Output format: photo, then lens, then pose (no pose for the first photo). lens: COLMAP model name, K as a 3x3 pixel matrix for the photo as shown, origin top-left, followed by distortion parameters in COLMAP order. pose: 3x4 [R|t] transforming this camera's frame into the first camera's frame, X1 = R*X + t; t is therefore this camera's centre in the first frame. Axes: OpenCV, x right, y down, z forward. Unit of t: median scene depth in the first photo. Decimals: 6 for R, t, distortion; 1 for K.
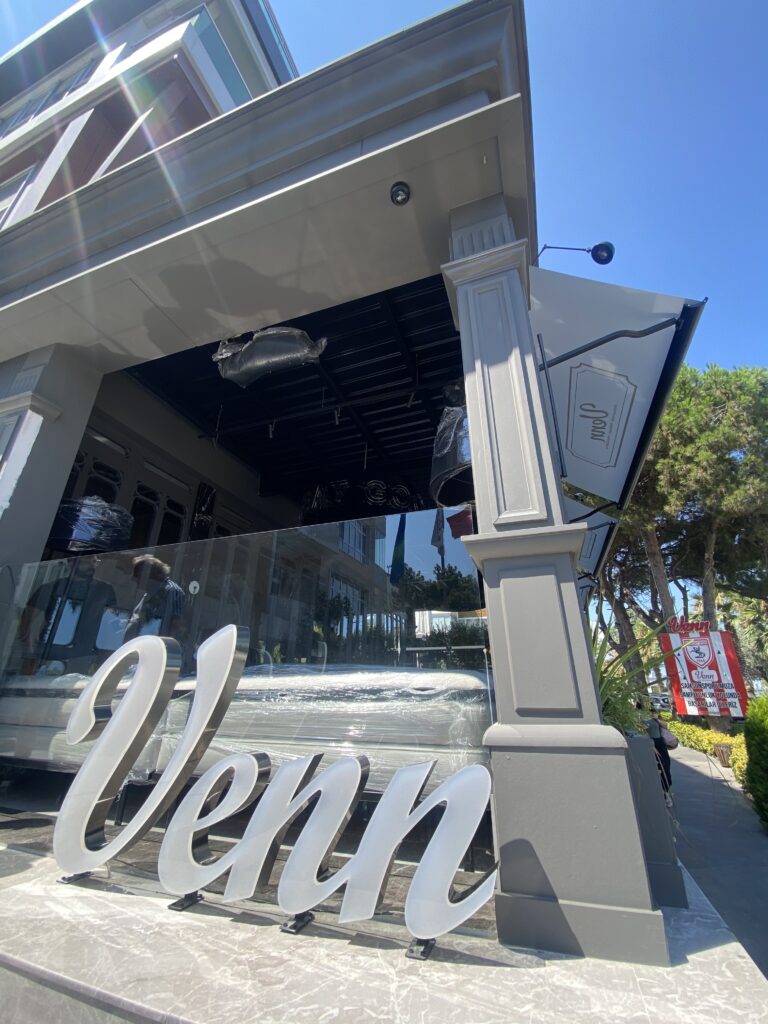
lens RADIAL K [[412.6, 0, 384.0], [0, 412.6, 512.0], [0, 0, 1]] dist [-0.012387, -0.000226]
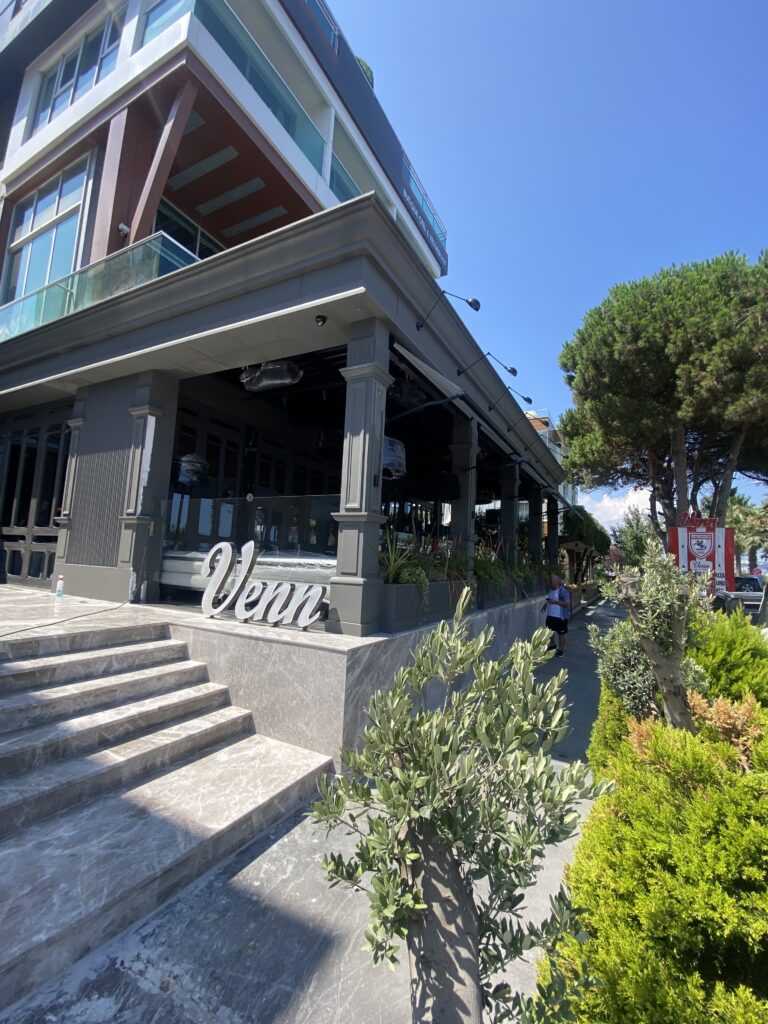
lens RADIAL K [[436.2, 0, 387.2], [0, 436.2, 511.9], [0, 0, 1]] dist [-0.000229, -0.000470]
pose [[0.988254, 0.028485, -0.150140, 0.778060], [0.016592, 0.956667, 0.290712, -0.601858], [0.151915, -0.289789, 0.944957, -1.276274]]
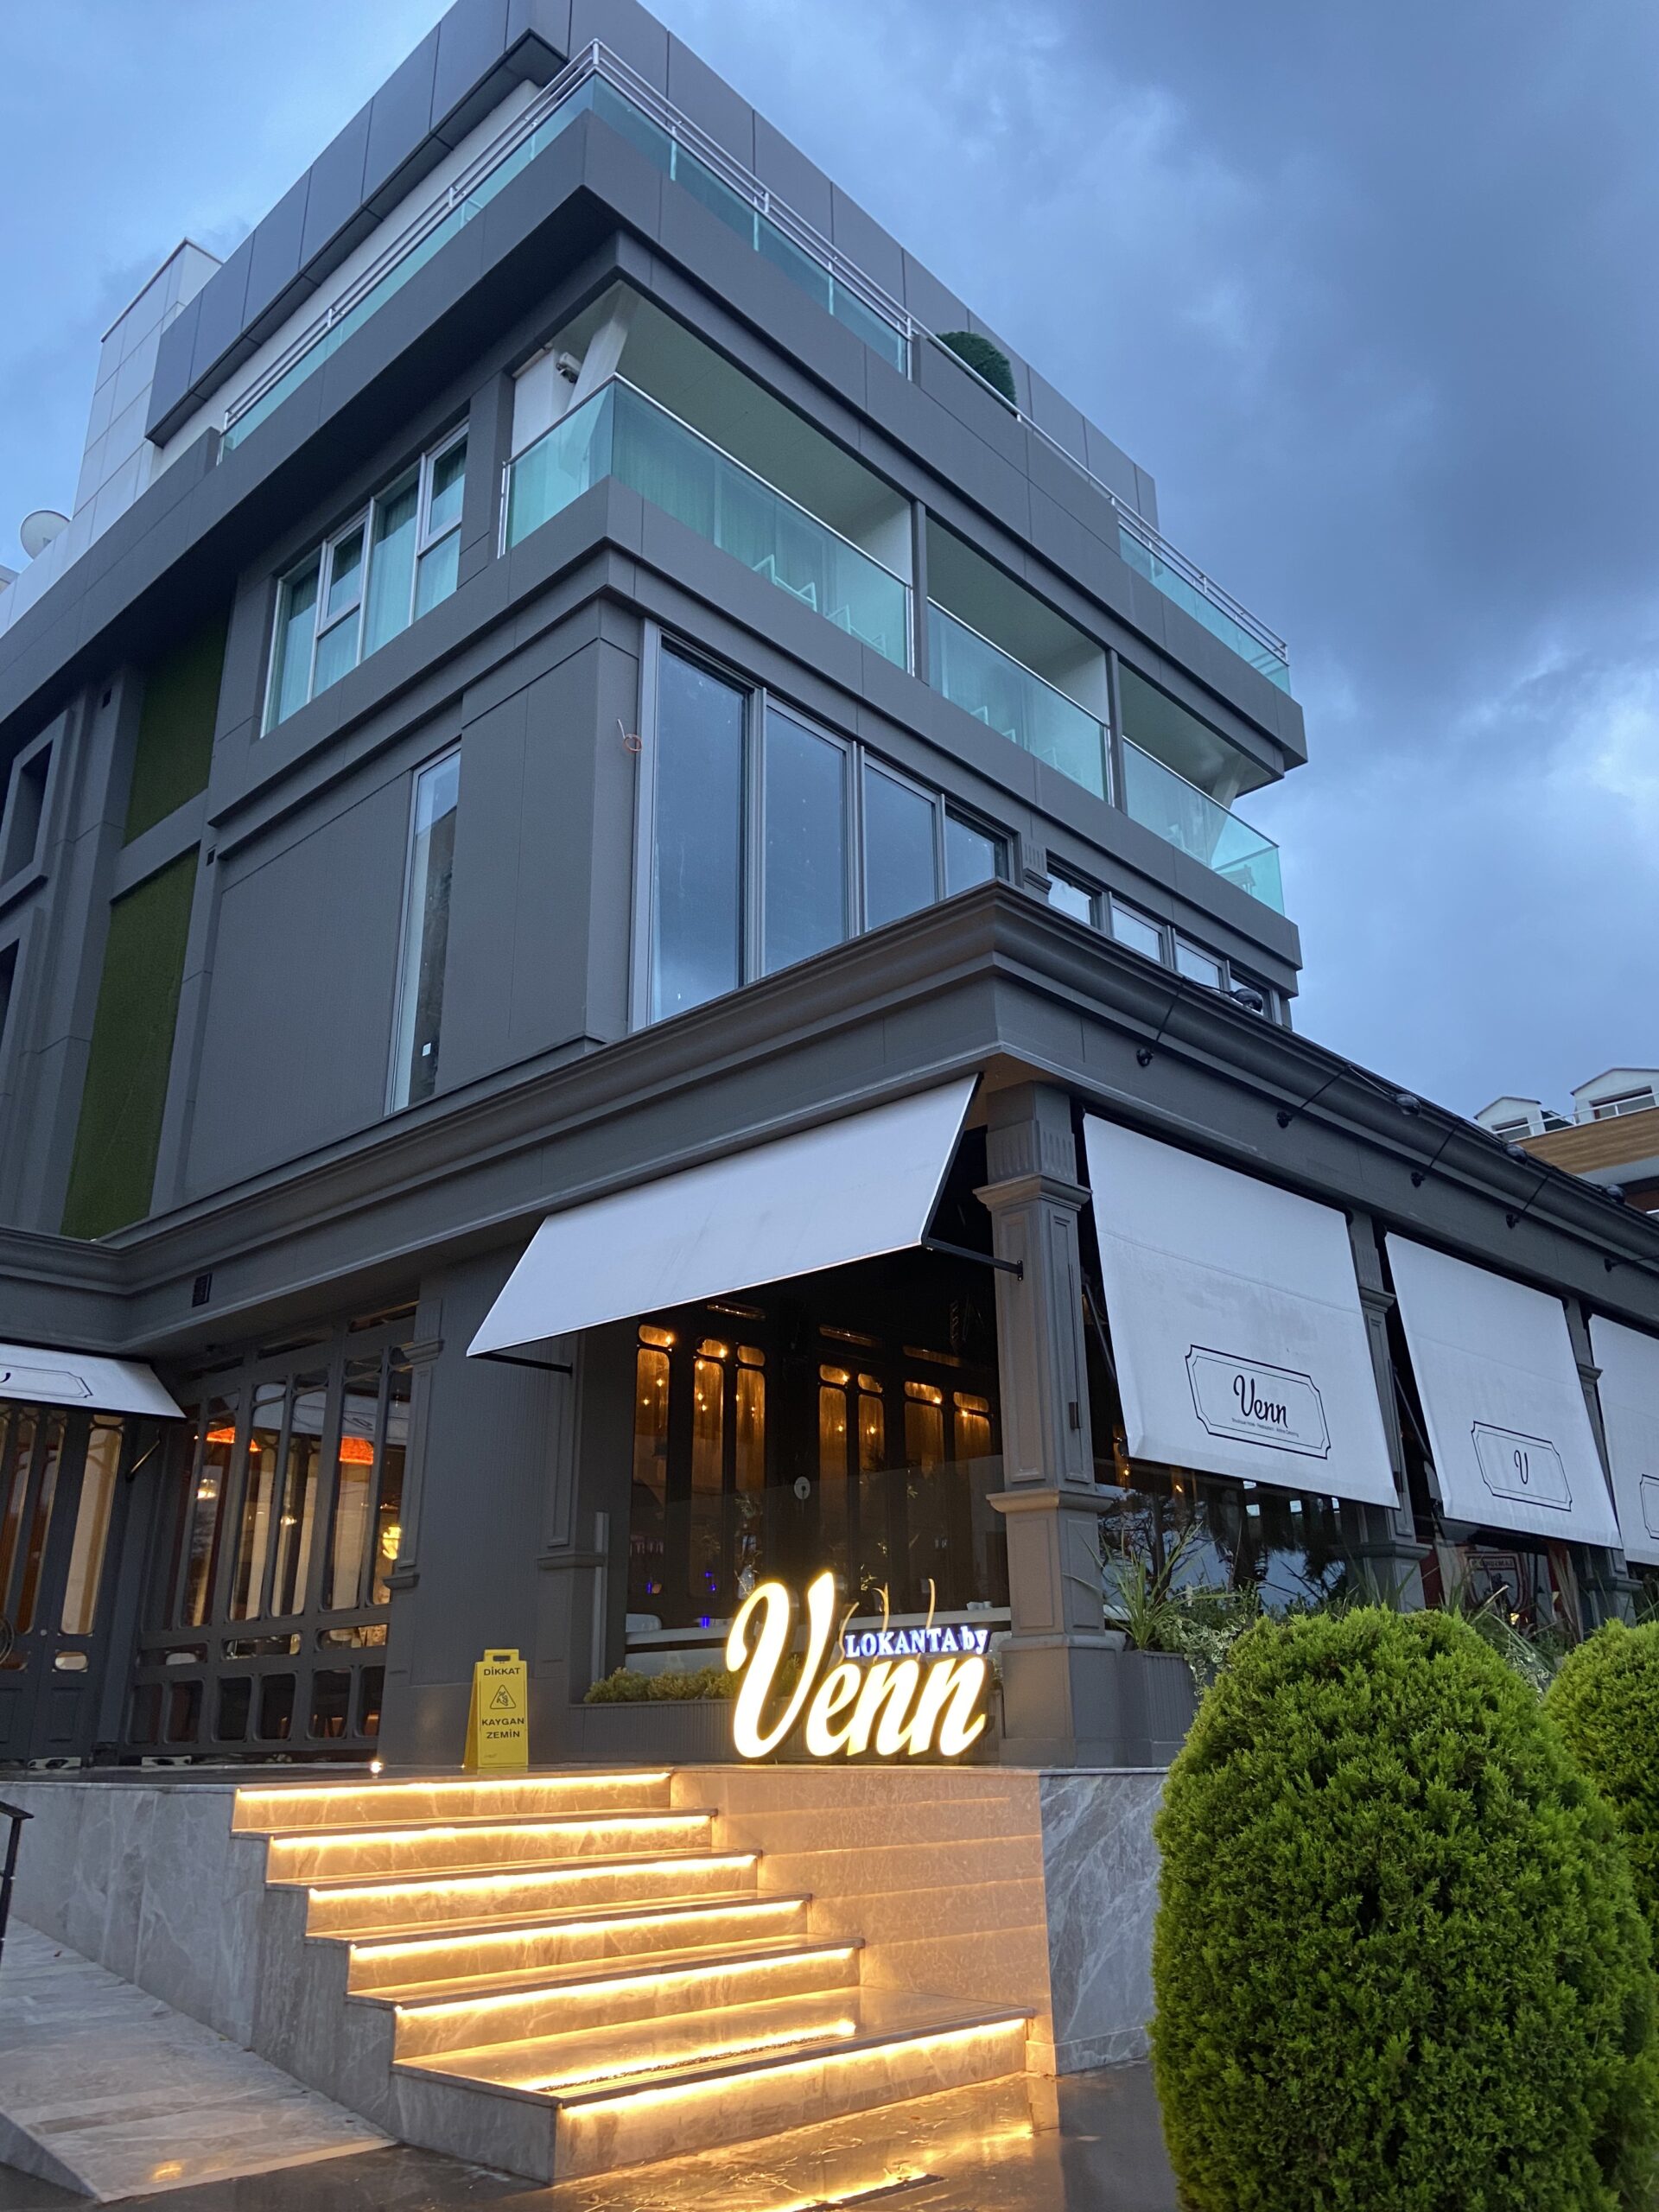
lens RADIAL K [[1669.5, 0, 829.5], [0, 1669.5, 1106.0], [0, 0, 1]] dist [0.099742, -0.111874]
pose [[0.910843, -0.152277, -0.383635, 1.517515], [0.173082, 0.984703, 0.020078, -1.031339], [0.374709, -0.084689, 0.923266, -3.033921]]
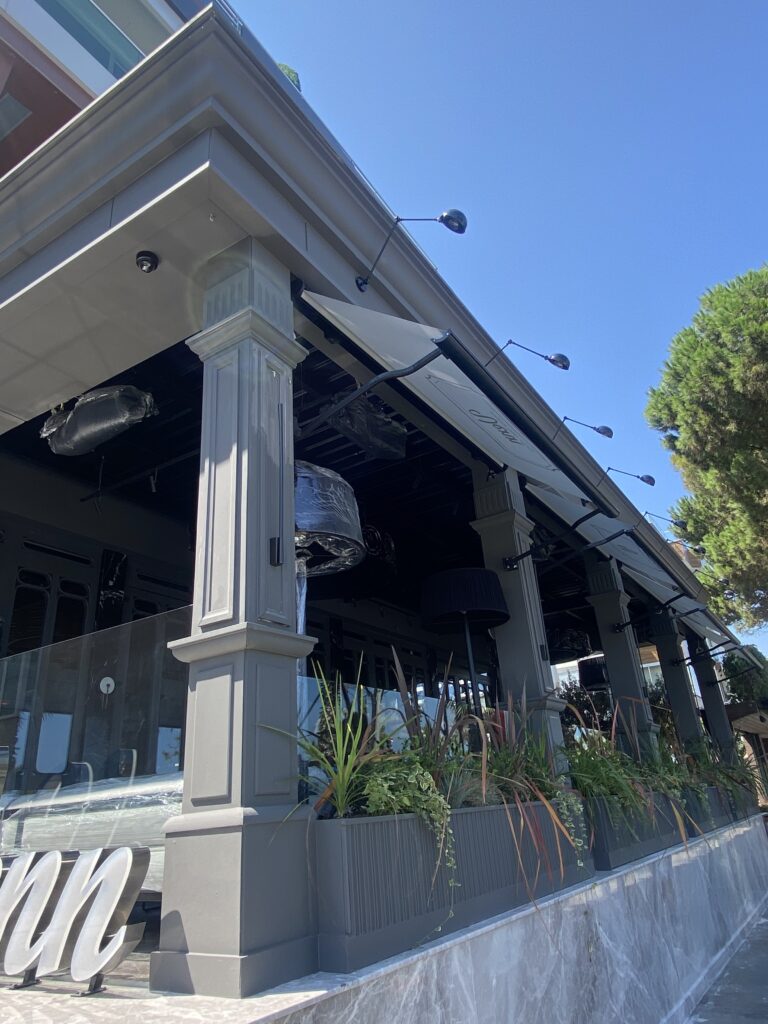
lens RADIAL K [[667.0, 0, 390.2], [0, 667.0, 507.2], [0, 0, 1]] dist [0.060857, -0.071369]
pose [[0.973828, -0.153639, -0.167494, 0.883317], [0.153398, 0.988059, -0.014456, -0.140390], [0.167715, -0.011616, 0.985767, -0.498939]]
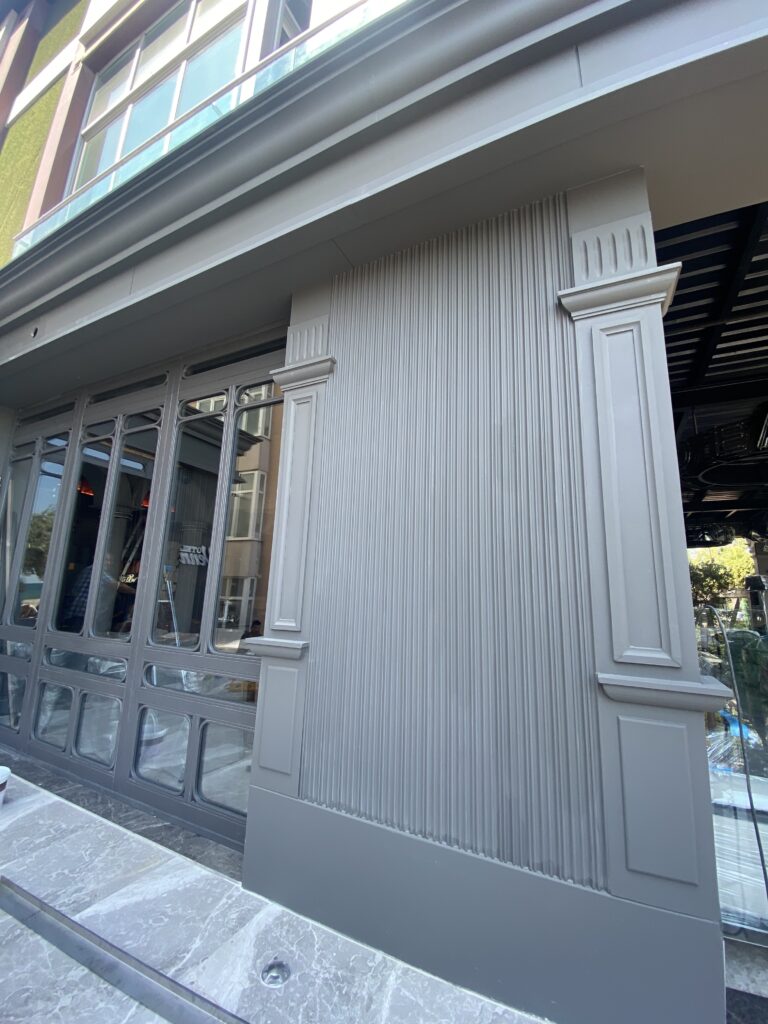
lens RADIAL K [[412.6, 0, 384.0], [0, 412.6, 512.0], [0, 0, 1]] dist [-0.012387, -0.000226]
pose [[0.990855, 0.006491, -0.134774, -1.763436], [0.023230, 0.975723, 0.217774, -0.177946], [0.132916, -0.218913, 0.966649, 0.574206]]
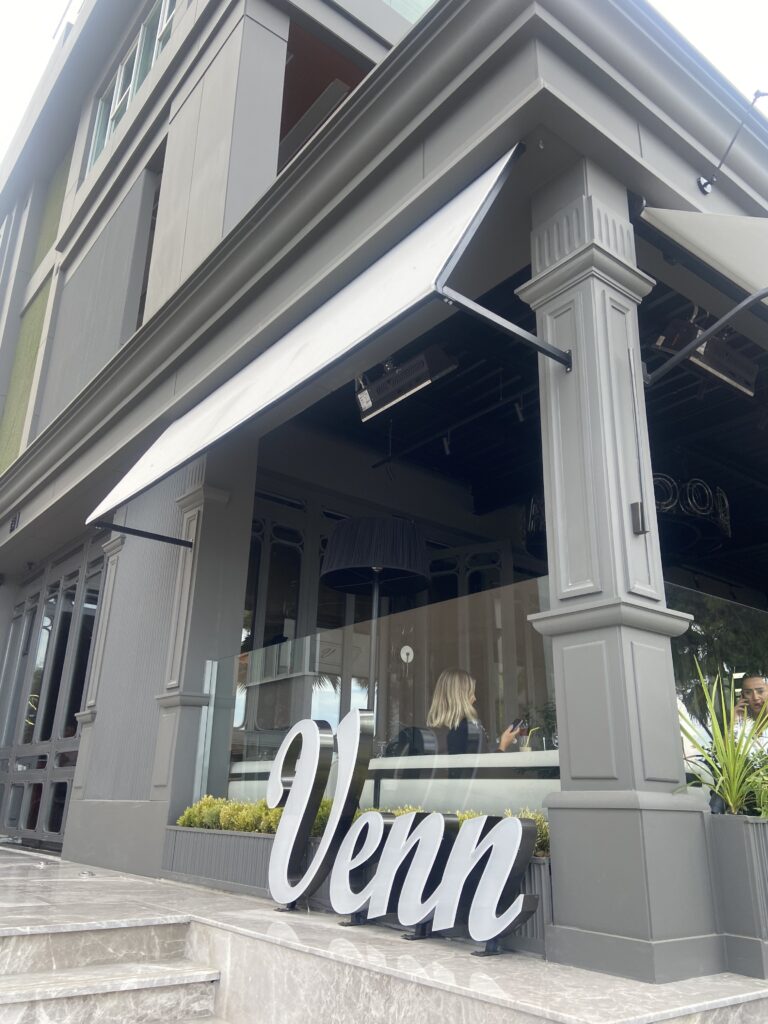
lens RADIAL K [[766.6, 0, 377.0], [0, 766.6, 524.3], [0, 0, 1]] dist [0.099787, -0.107750]
pose [[0.842097, -0.161012, -0.514730, 0.725799], [0.190789, 0.981618, 0.005071, -0.198440], [0.504452, -0.102476, 0.857337, -0.661284]]
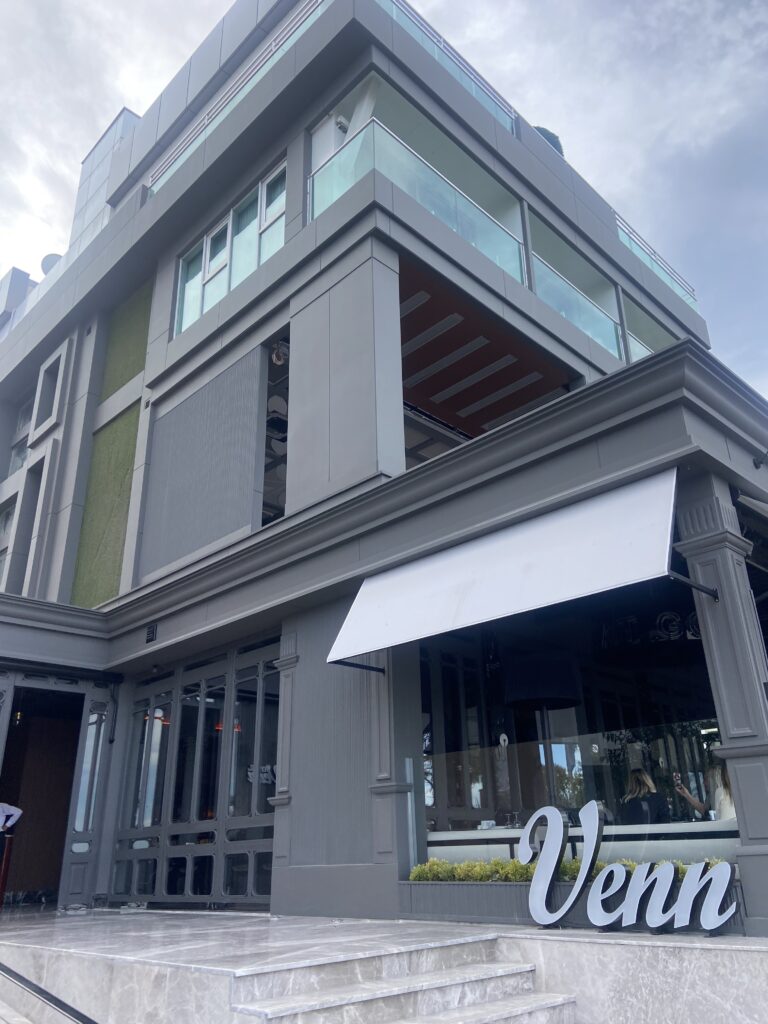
lens RADIAL K [[770.8, 0, 389.1], [0, 770.8, 523.1], [0, 0, 1]] dist [0.109954, -0.130494]
pose [[0.898393, -0.192895, -0.394564, 0.385181], [0.198177, 0.979773, -0.027759, -0.884477], [0.391938, -0.053255, 0.918449, -2.191599]]
